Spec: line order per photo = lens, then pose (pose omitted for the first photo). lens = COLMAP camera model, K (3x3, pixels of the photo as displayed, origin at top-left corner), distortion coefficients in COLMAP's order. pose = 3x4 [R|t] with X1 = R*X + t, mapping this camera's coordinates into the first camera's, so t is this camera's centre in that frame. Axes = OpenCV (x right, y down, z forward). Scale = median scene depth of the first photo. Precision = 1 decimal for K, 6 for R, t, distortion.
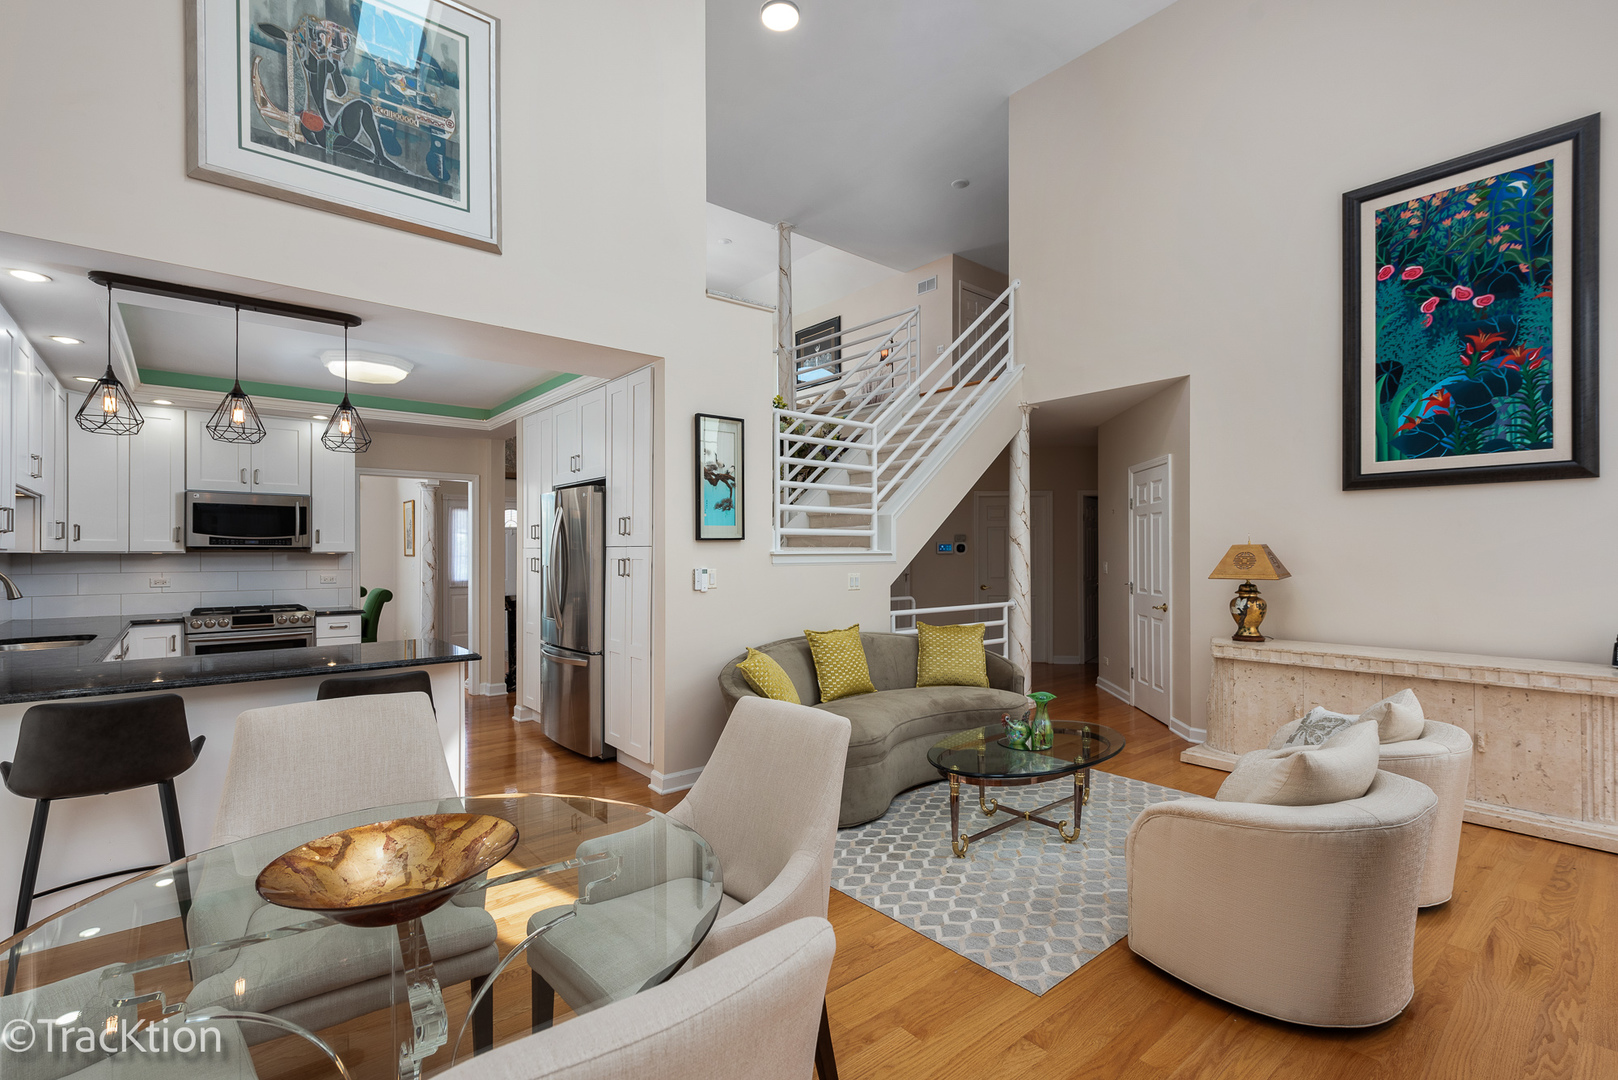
lens RADIAL K [[722.9, 0, 821.0], [0, 722.9, 555.1], [0, 0, 1]] dist [0.029499, -0.009241]
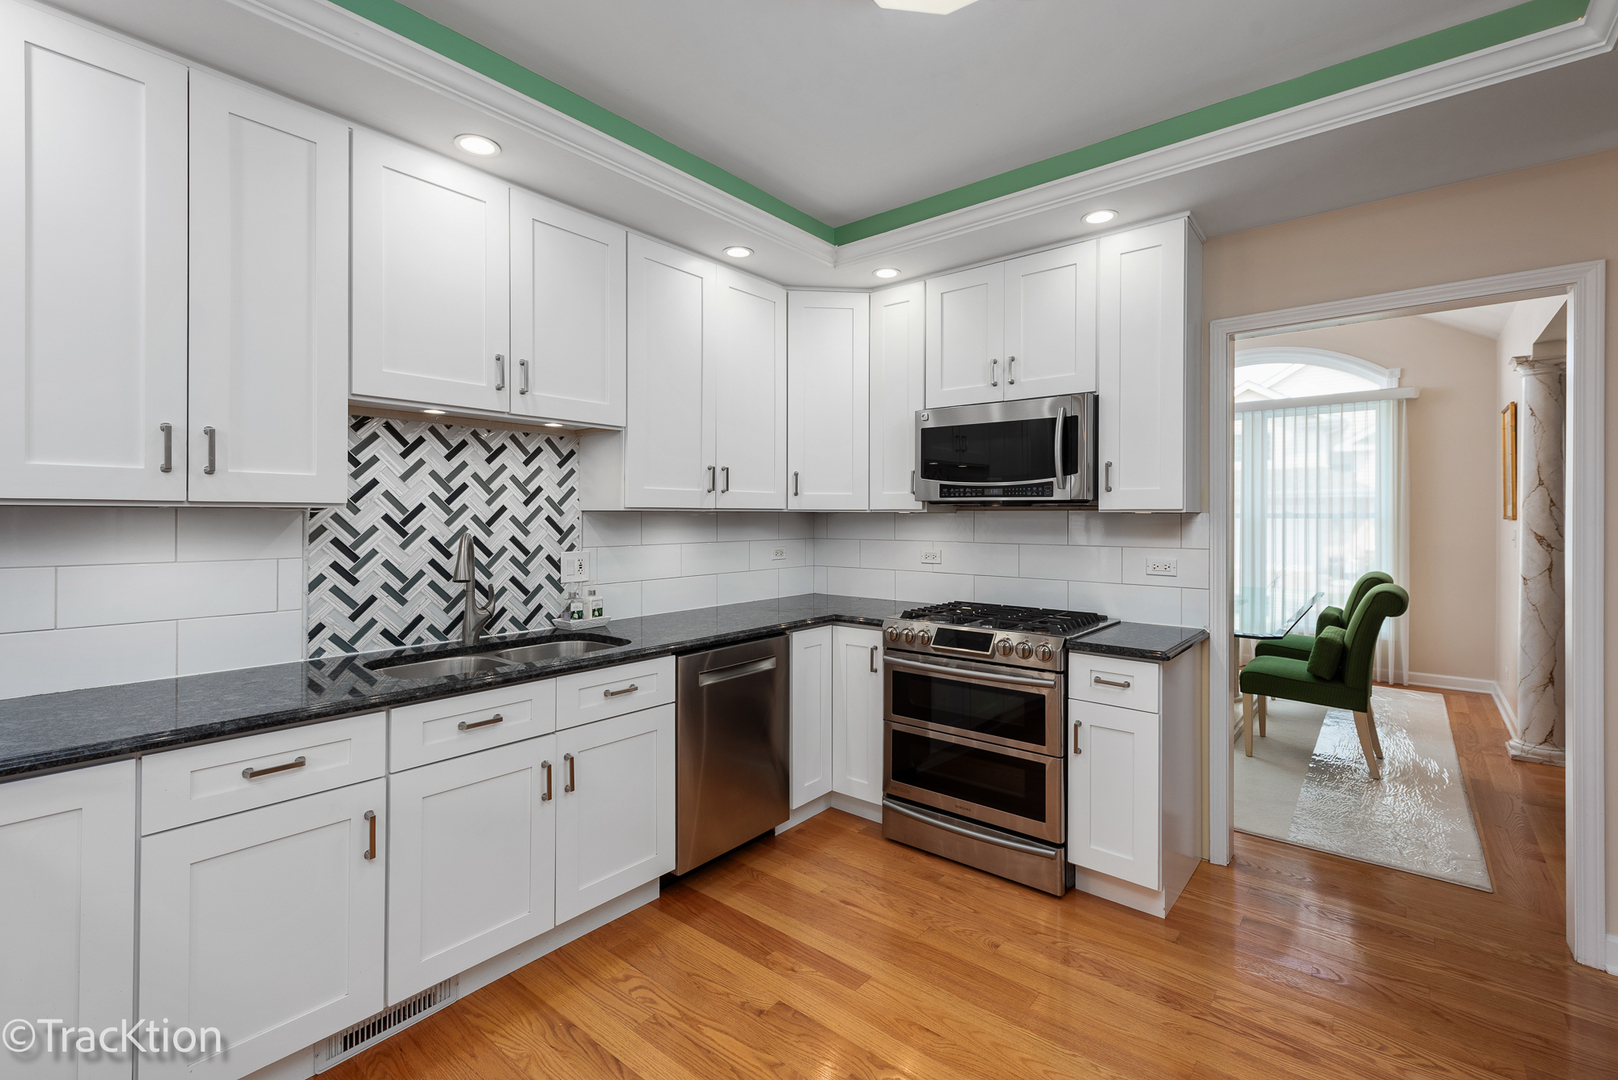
lens RADIAL K [[722.9, 0, 810.7], [0, 722.9, 527.2], [0, 0, 1]] dist [0.029499, -0.009241]
pose [[0.174444, 0.016365, -0.984531, -0.340484], [-0.007673, 0.999854, 0.015260, 0.002013], [0.984637, 0.004892, 0.174545, 0.970914]]
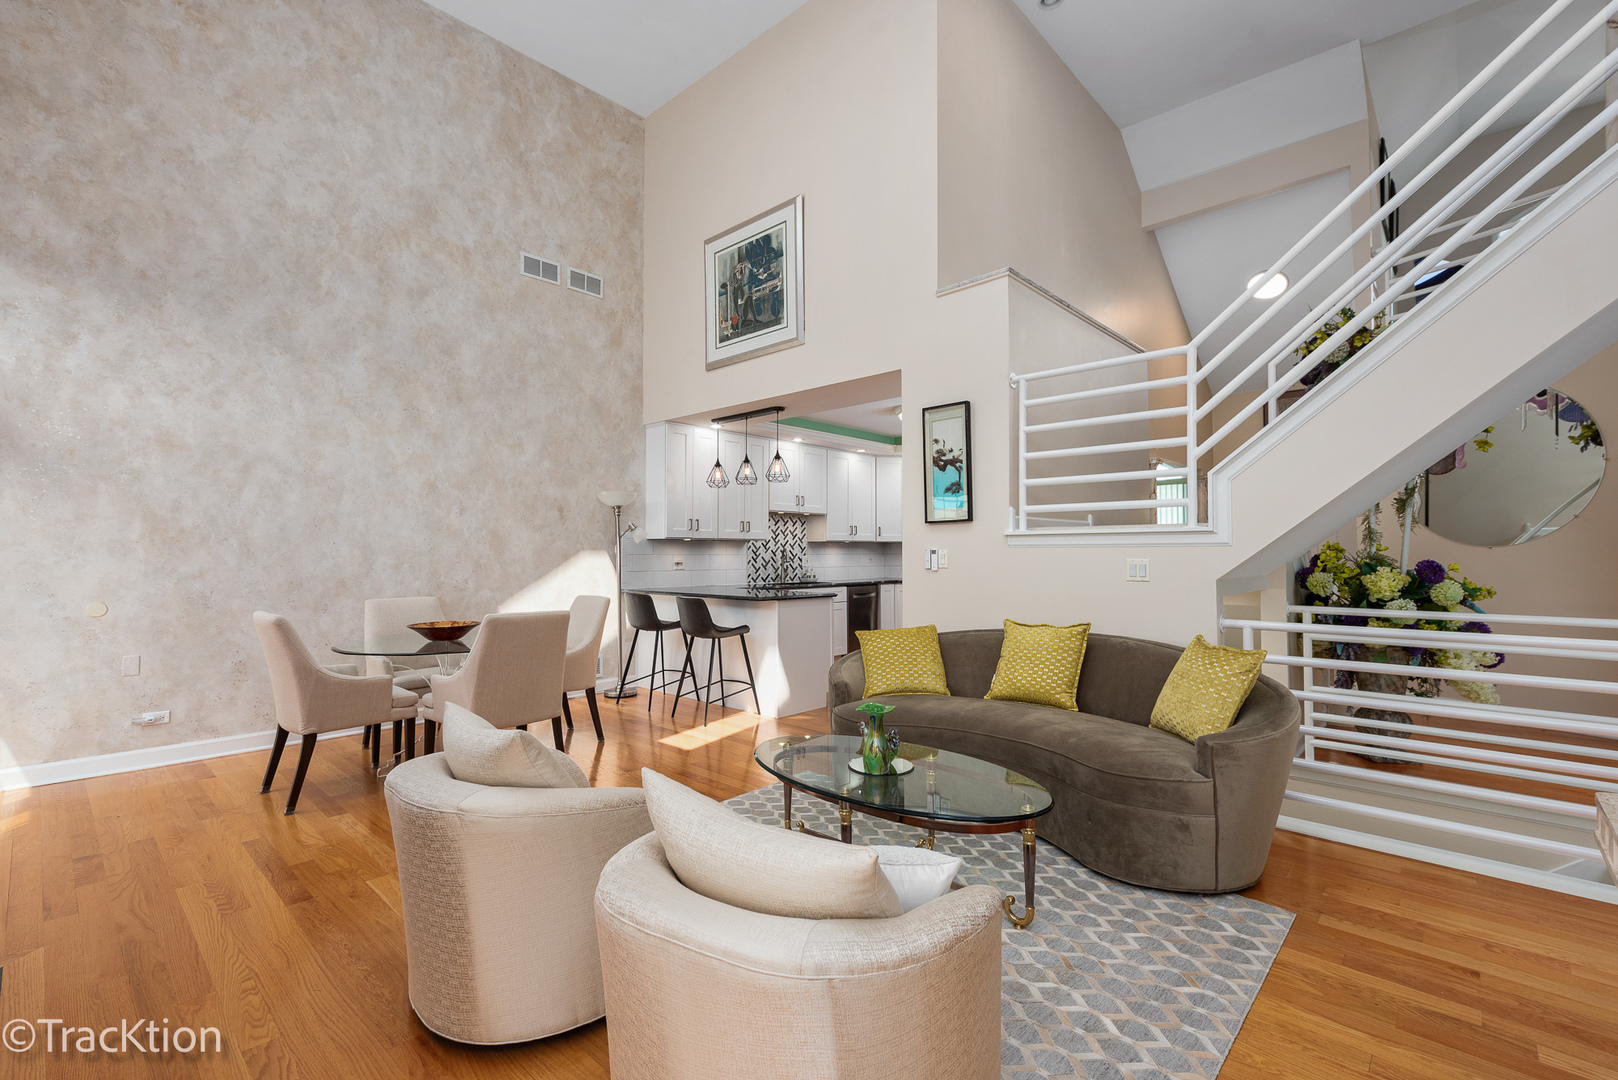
lens RADIAL K [[722.9, 0, 819.6], [0, 722.9, 530.0], [0, 0, 1]] dist [0.029499, -0.009241]
pose [[0.131608, -0.027010, -0.990934, 0.856151], [-0.006340, 0.999585, -0.028088, 0.020827], [0.991282, 0.009979, 0.131382, 0.663393]]
